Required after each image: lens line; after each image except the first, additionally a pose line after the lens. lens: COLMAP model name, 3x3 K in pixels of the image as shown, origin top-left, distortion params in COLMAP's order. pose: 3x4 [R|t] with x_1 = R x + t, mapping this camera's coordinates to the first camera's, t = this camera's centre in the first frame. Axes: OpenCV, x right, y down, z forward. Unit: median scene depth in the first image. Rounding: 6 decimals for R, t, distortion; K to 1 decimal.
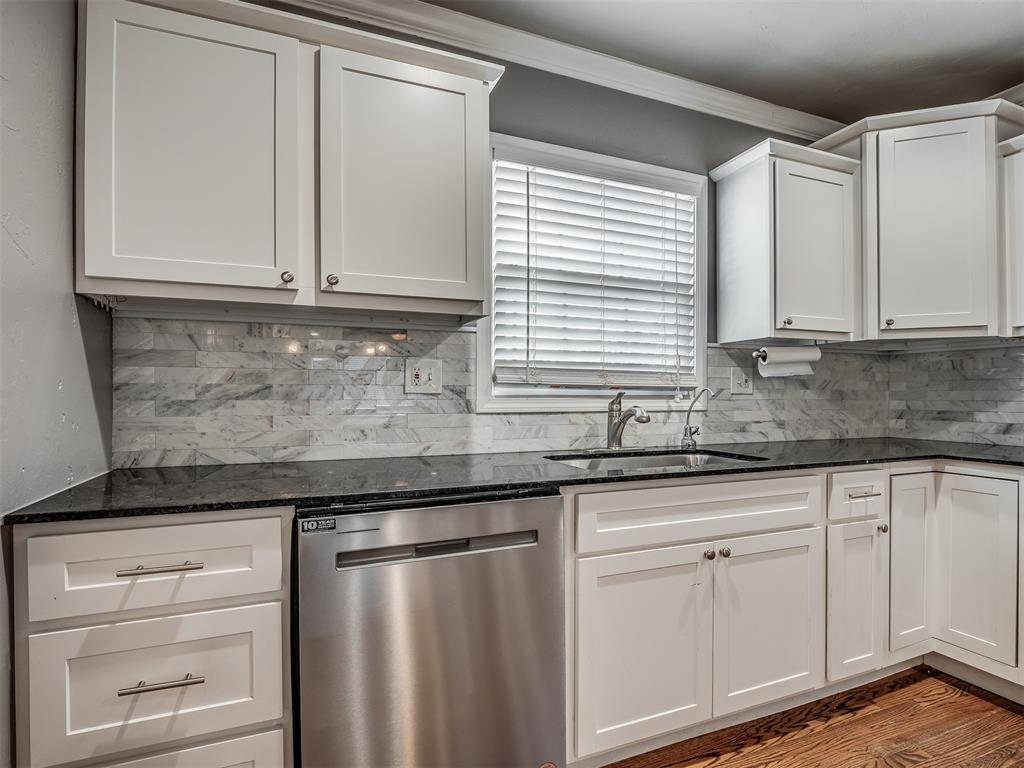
lens RADIAL K [[664.1, 0, 686.2], [0, 664.1, 389.3], [0, 0, 1]] dist [0.000559, -0.001845]
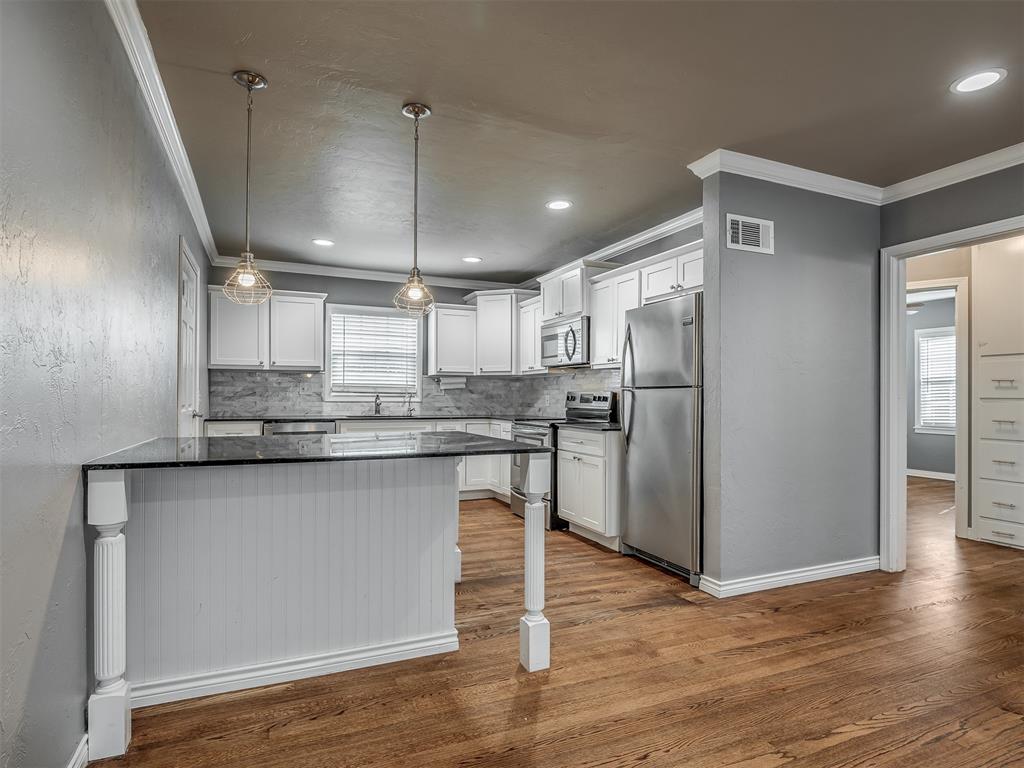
lens RADIAL K [[526.1, 0, 549.9], [0, 526.1, 393.3], [0, 0, 1]] dist [0.001072, -0.000321]
pose [[0.999537, 0.003969, -0.030176, 0.731640], [-0.003951, 0.999992, 0.000665, -0.005400], [0.030178, -0.000546, 0.999544, -1.258754]]
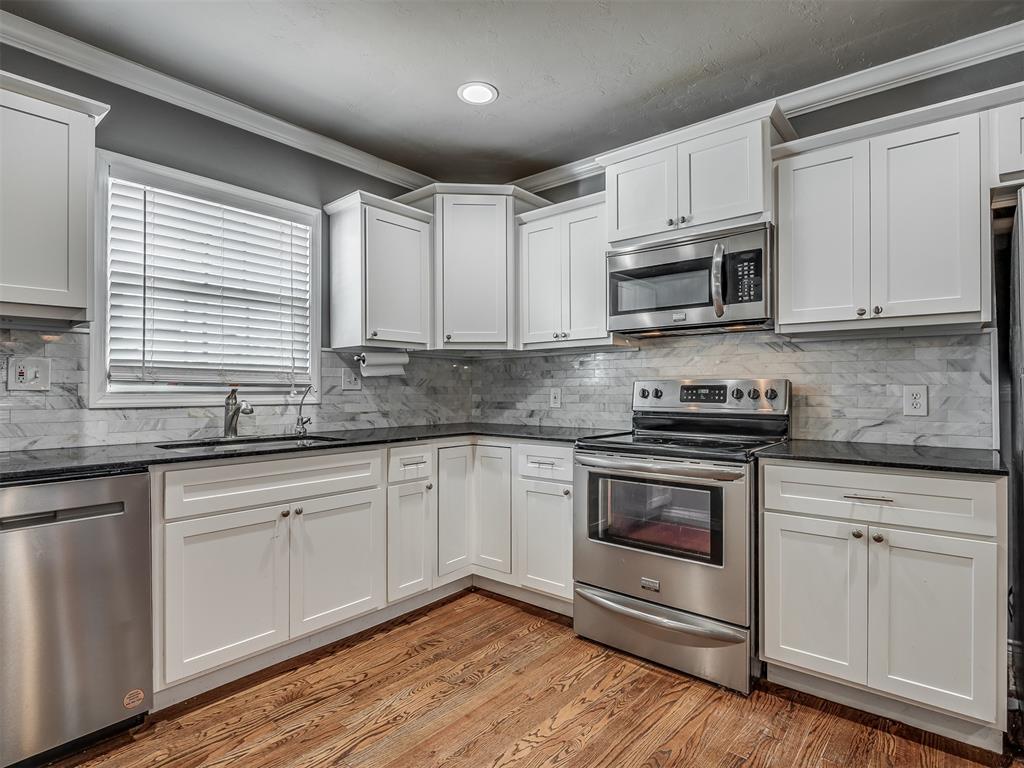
lens RADIAL K [[544.7, 0, 512.0], [0, 544.7, 384.0], [0, 0, 1]] dist [0.019228, -0.025569]
pose [[0.944243, 0.000463, 0.329249, 0.040975], [0.000680, 0.999994, -0.003356, -0.000513], [-0.329249, 0.003393, 0.944237, -0.064422]]
